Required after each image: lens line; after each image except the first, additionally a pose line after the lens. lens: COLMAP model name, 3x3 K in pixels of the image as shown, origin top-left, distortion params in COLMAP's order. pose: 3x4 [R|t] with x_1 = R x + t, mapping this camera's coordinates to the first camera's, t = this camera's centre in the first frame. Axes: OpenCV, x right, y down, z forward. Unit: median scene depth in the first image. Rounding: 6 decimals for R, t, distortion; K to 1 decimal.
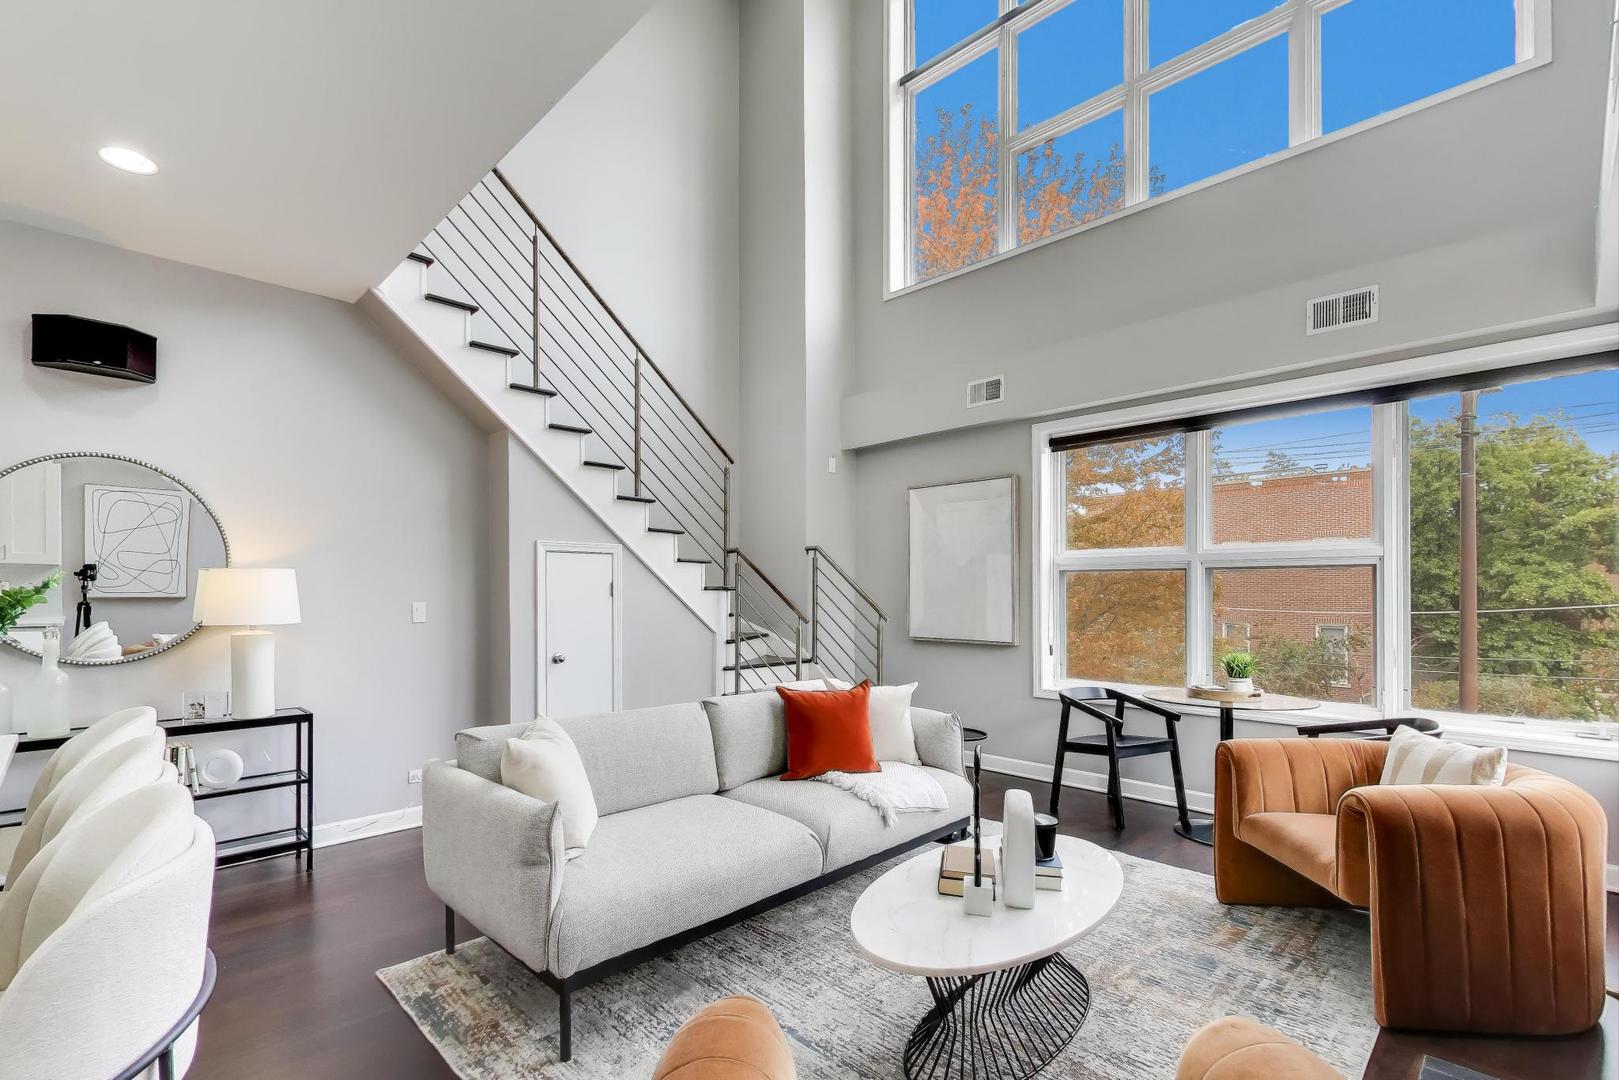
lens RADIAL K [[732.9, 0, 754.6], [0, 732.9, 593.5], [0, 0, 1]] dist [0.000885, 0.000106]
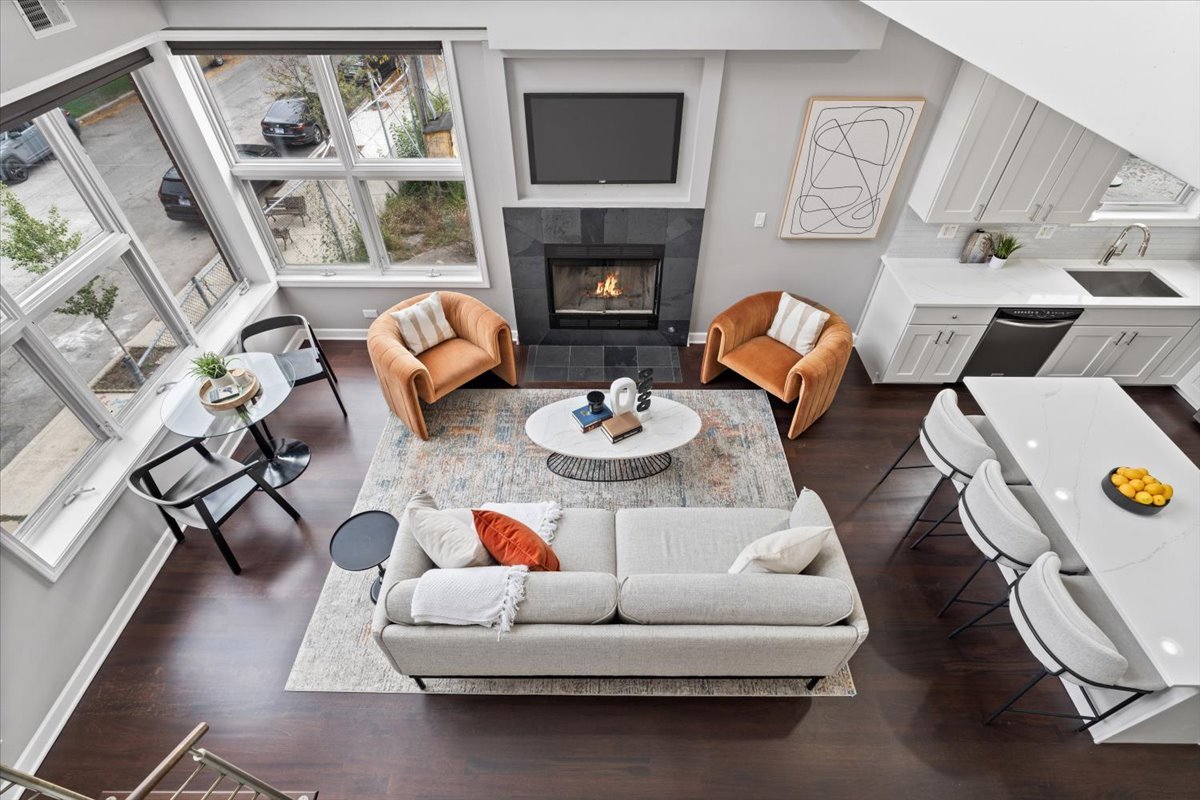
lens RADIAL K [[567.3, 0, 596.6], [0, 567.3, 397.4], [0, 0, 1]] dist [-0.002225, -0.000073]
pose [[-0.726286, -0.474417, 0.497430, -0.206090], [0.002204, 0.722037, 0.691851, -0.384711], [-0.687389, 0.503578, -0.523360, 0.837448]]
